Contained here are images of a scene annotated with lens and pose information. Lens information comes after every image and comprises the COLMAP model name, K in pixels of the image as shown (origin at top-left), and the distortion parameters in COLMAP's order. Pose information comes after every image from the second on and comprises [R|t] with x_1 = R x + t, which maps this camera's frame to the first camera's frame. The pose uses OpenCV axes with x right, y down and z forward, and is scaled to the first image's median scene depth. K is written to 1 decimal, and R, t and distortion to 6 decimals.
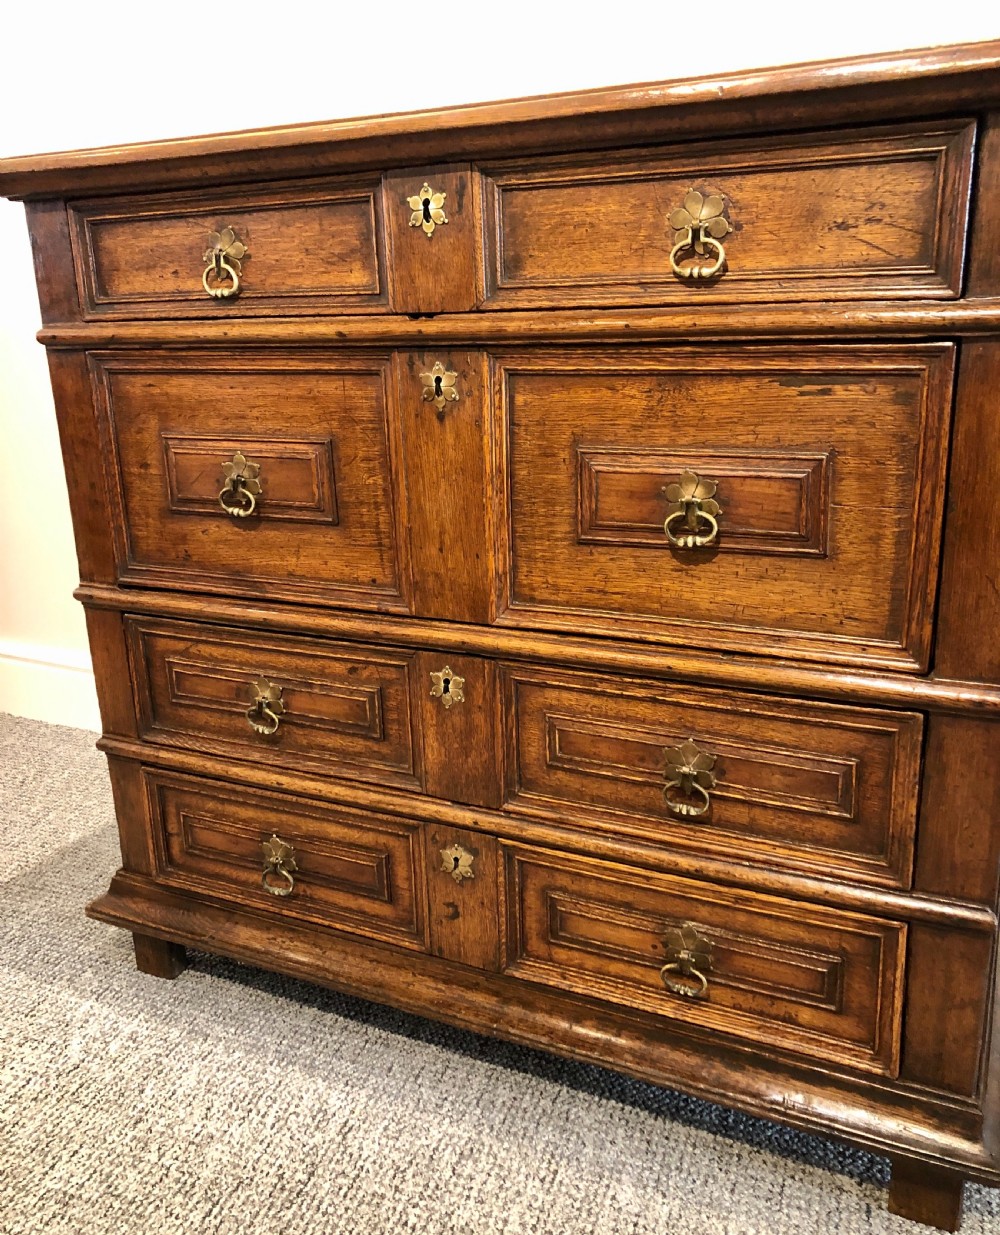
lens RADIAL K [[1094.9, 0, 510.8], [0, 1094.9, 583.1], [0, 0, 1]] dist [0.013687, -0.006726]
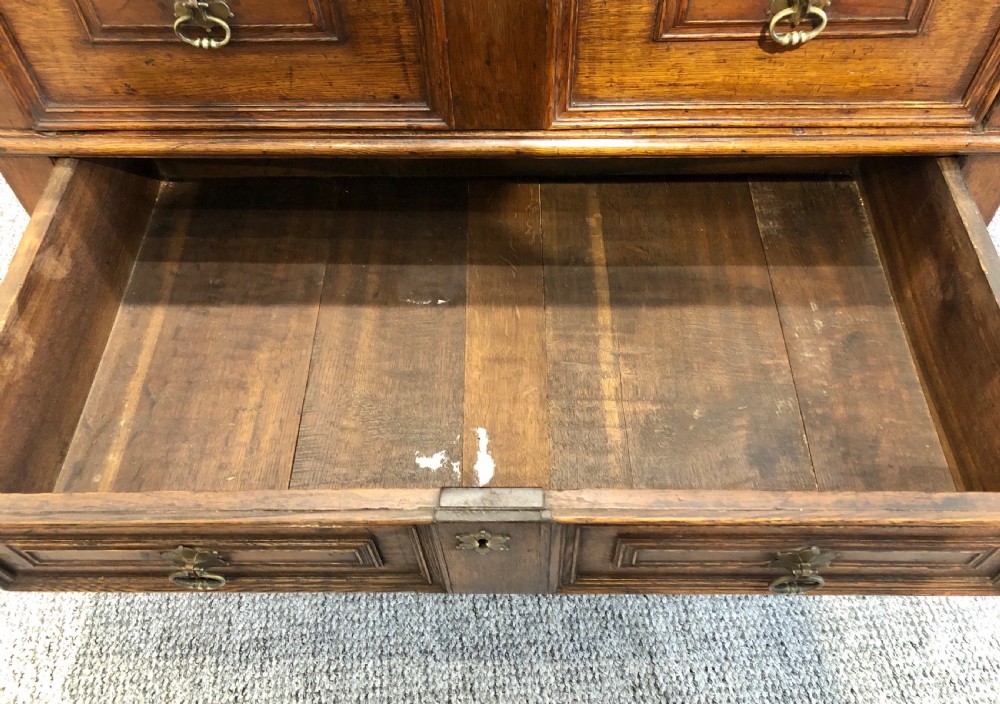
lens RADIAL K [[830.2, 0, 506.1], [0, 830.2, 323.9], [0, 0, 1]] dist [0.012362, 0.004000]
pose [[0.908634, -0.314288, 0.274968, -0.306794], [0.094083, 0.795599, 0.598473, -0.267043], [-0.406857, -0.517923, 0.752478, 0.380666]]
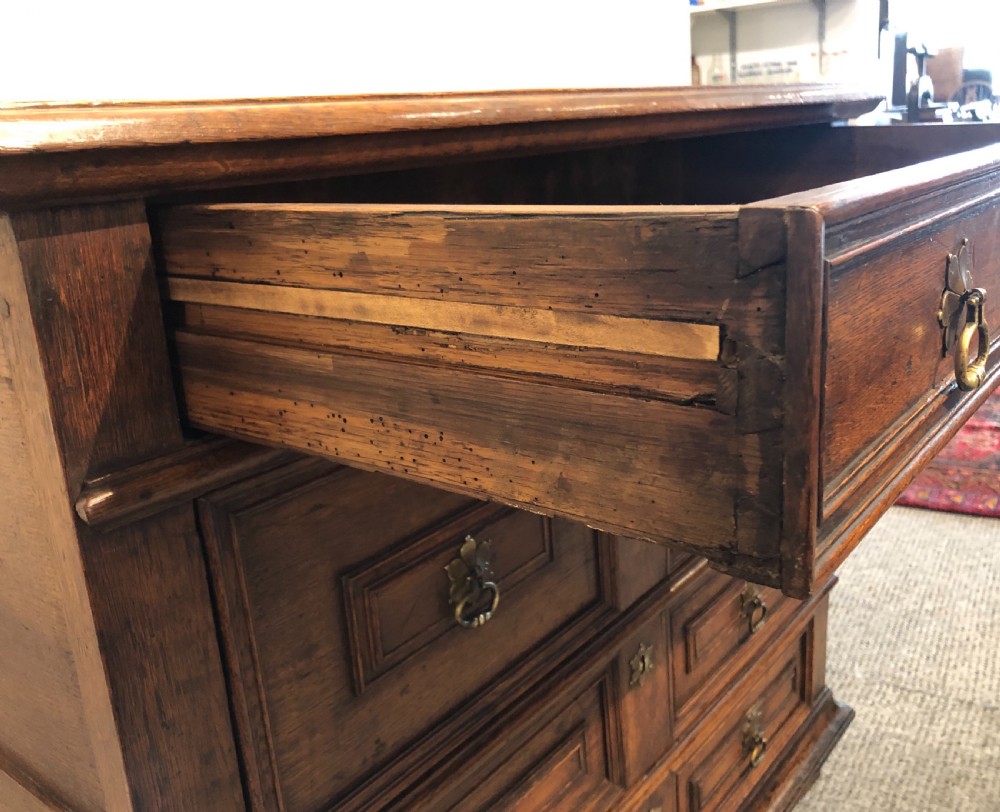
lens RADIAL K [[919.2, 0, 545.3], [0, 919.2, 394.3], [0, 0, 1]] dist [0.012153, 0.000000]
pose [[0.203986, -0.253946, 0.945464, -0.826979], [0.307653, 0.933470, 0.184347, -0.319334], [-0.929376, 0.253271, 0.268542, 0.837299]]
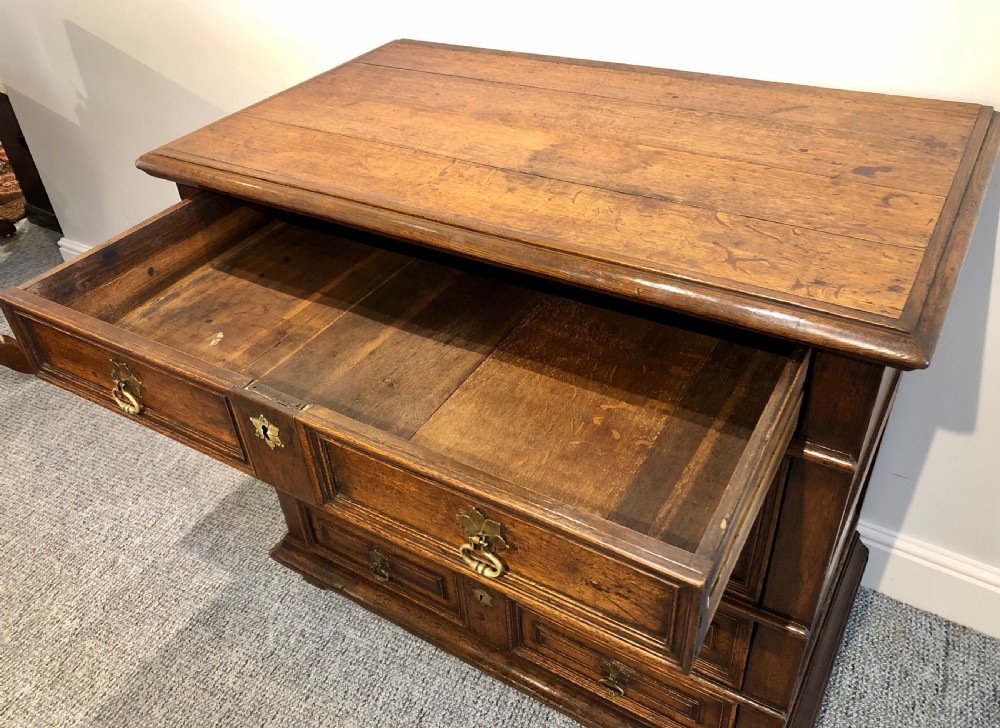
lens RADIAL K [[832.9, 0, 511.0], [0, 832.9, 352.8], [0, 0, 1]] dist [0.010237, 0.009814]
pose [[0.994838, 0.043031, -0.091898, 0.100889], [-0.006786, 0.931818, 0.362863, -0.588745], [0.101247, -0.360367, 0.927300, -0.023106]]
